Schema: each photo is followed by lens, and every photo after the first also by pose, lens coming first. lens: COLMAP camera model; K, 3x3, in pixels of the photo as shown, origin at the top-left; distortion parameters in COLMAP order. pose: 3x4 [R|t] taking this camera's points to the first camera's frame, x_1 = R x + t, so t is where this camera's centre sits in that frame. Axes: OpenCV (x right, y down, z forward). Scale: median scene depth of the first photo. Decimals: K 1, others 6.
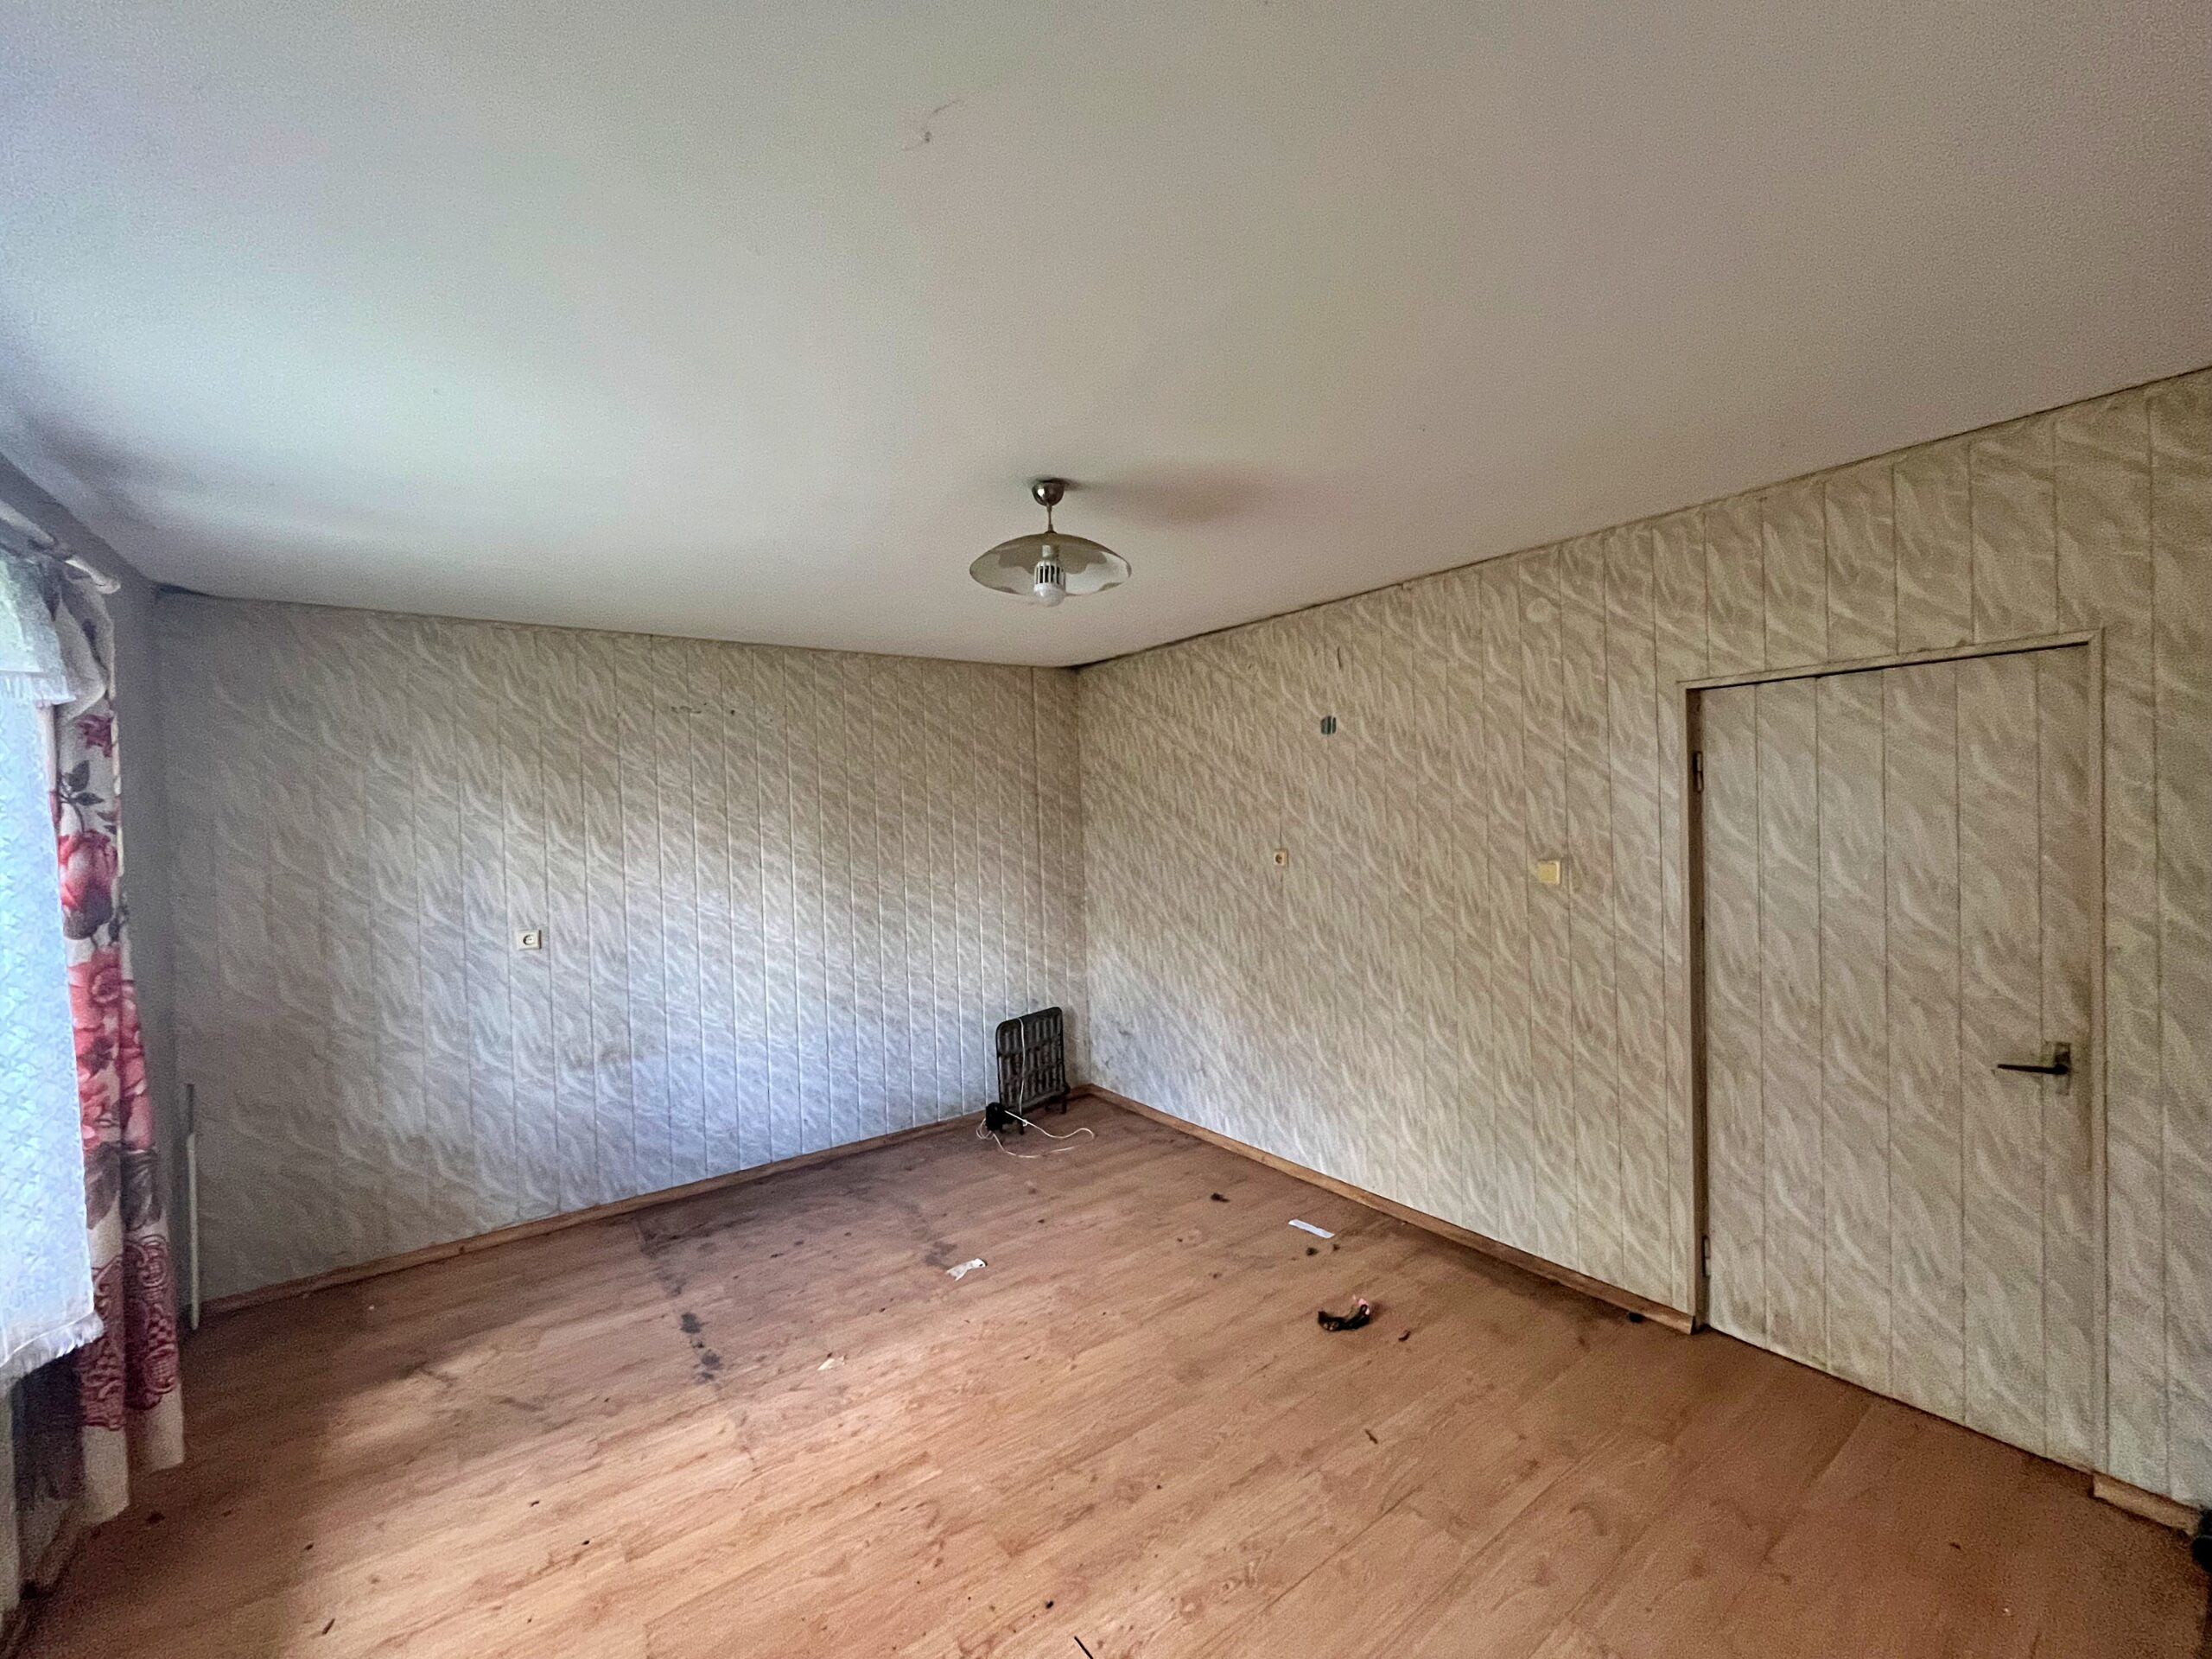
lens RADIAL K [[891.5, 0, 1103.3], [0, 891.5, 829.2], [0, 0, 1]] dist [-0.003737, 0.001136]
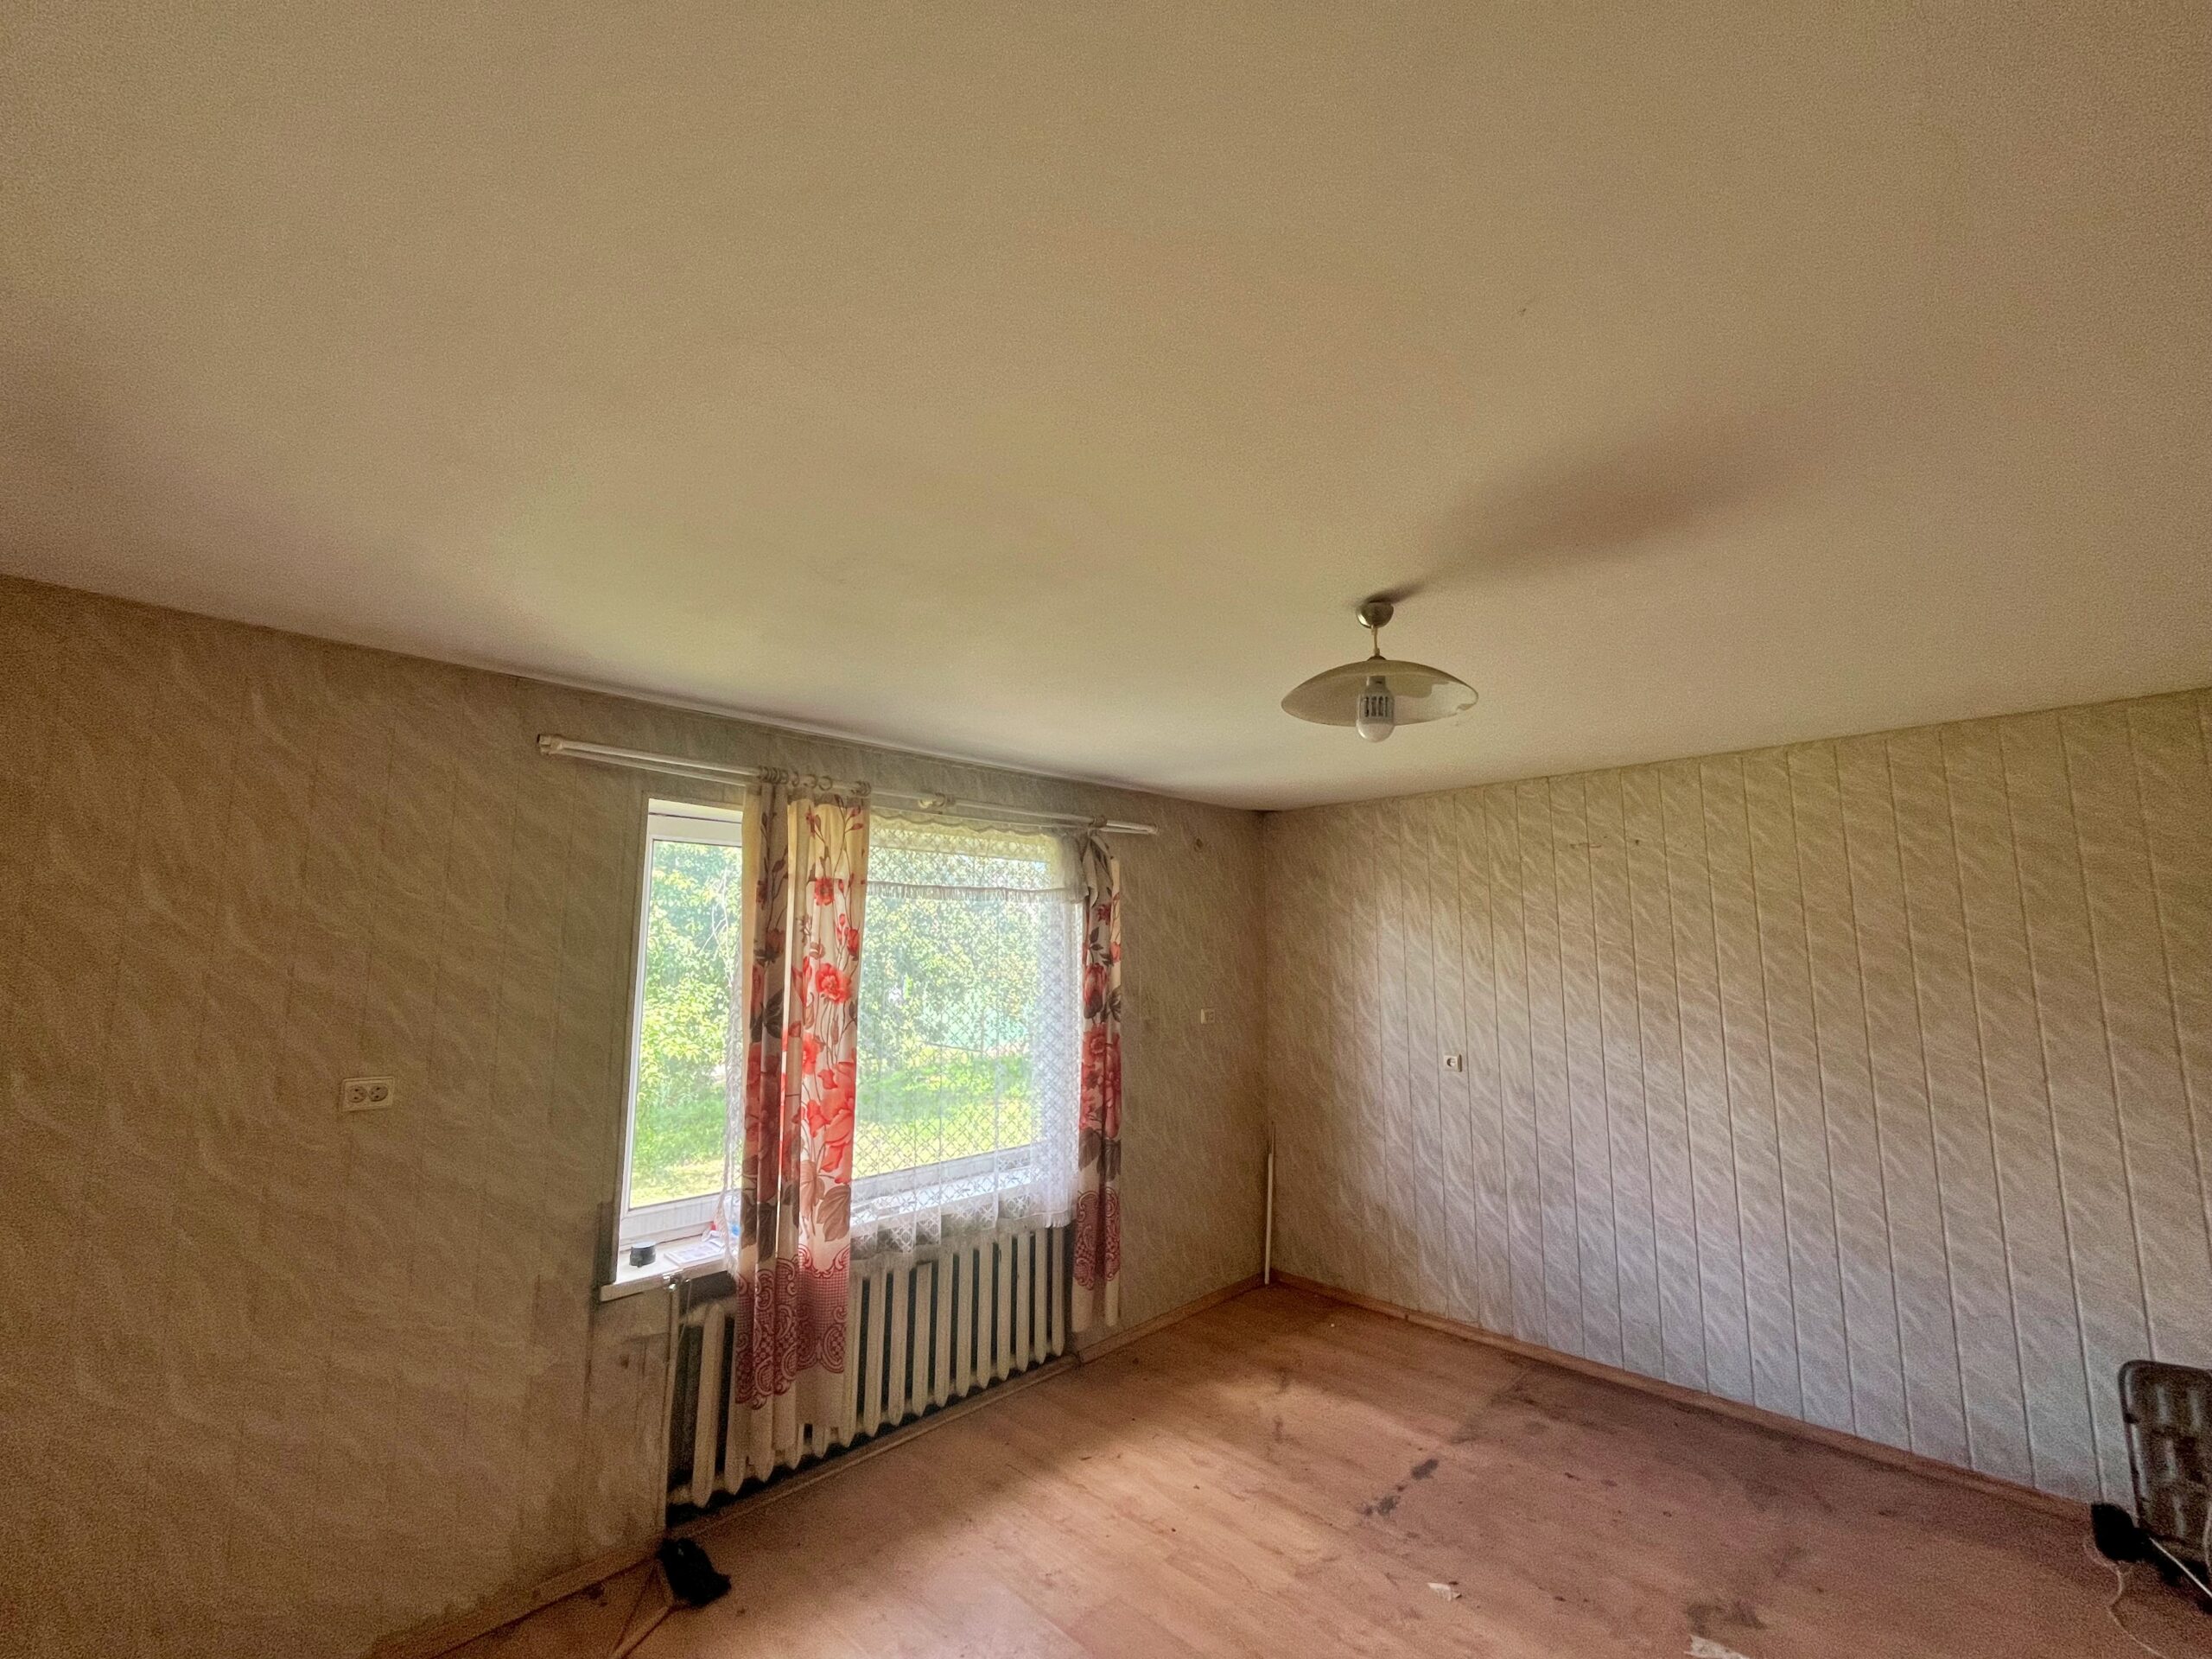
lens RADIAL K [[891.5, 0, 1103.0], [0, 891.5, 827.5], [0, 0, 1]] dist [-0.003737, 0.001136]
pose [[0.166093, -0.105973, -0.980399, 0.447901], [-0.016754, 0.993762, -0.110256, -0.043114], [0.985968, 0.034738, 0.163281, 0.368359]]
